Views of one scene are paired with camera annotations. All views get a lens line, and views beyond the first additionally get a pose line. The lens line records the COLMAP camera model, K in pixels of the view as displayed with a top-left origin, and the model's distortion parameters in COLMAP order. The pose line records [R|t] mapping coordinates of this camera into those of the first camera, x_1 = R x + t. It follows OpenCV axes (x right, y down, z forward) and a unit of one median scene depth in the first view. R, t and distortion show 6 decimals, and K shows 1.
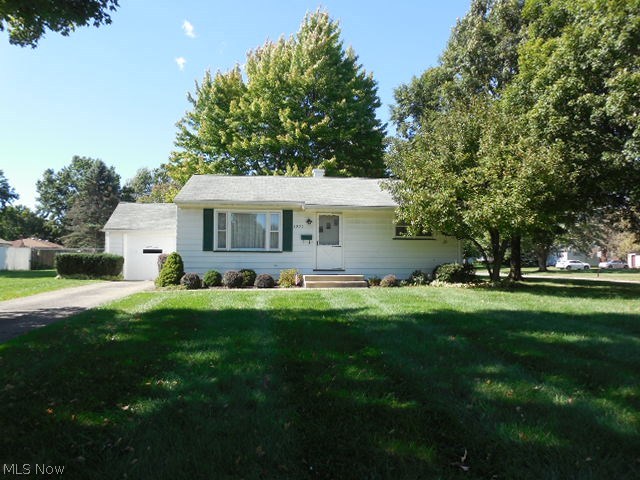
lens RADIAL K [[502.5, 0, 319.9], [0, 502.5, 220.3], [0, 0, 1]] dist [-0.088192, 0.114545]
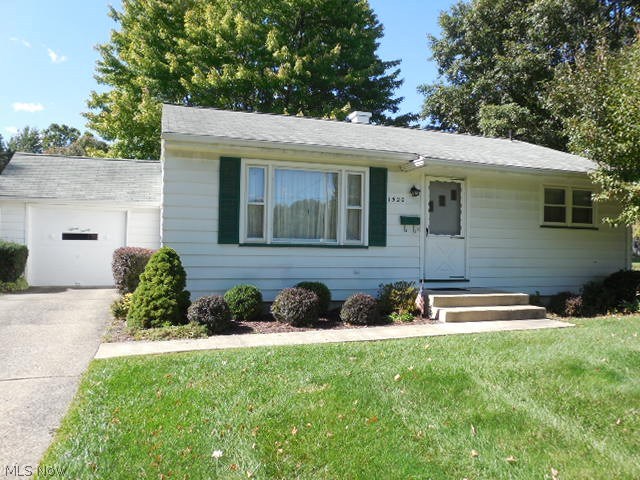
lens RADIAL K [[503.6, 0, 320.0], [0, 503.6, 240.0], [0, 0, 1]] dist [-0.088938, 0.117500]
pose [[0.980459, 0.015947, 0.196075, -0.225431], [-0.031765, 0.996463, 0.077796, 0.015776], [-0.194140, -0.082505, 0.977498, 0.489215]]
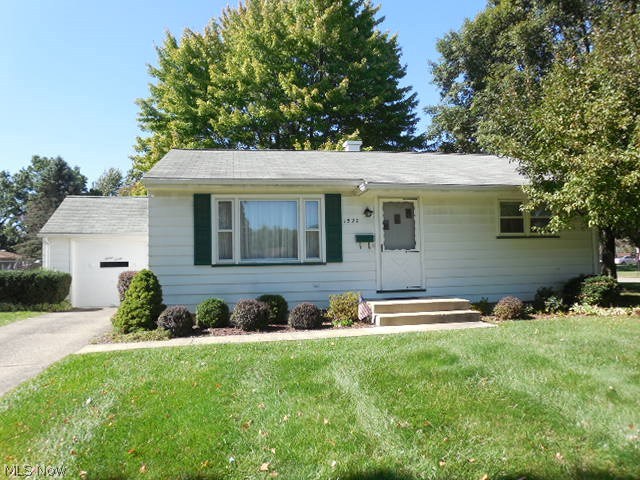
lens RADIAL K [[503.6, 0, 320.0], [0, 503.6, 240.0], [0, 0, 1]] dist [-0.088938, 0.117500]
pose [[0.998605, -0.023420, 0.047321, -0.109362], [0.021664, 0.999069, 0.037299, 0.011735], [-0.048151, -0.036222, 0.998183, 0.390824]]
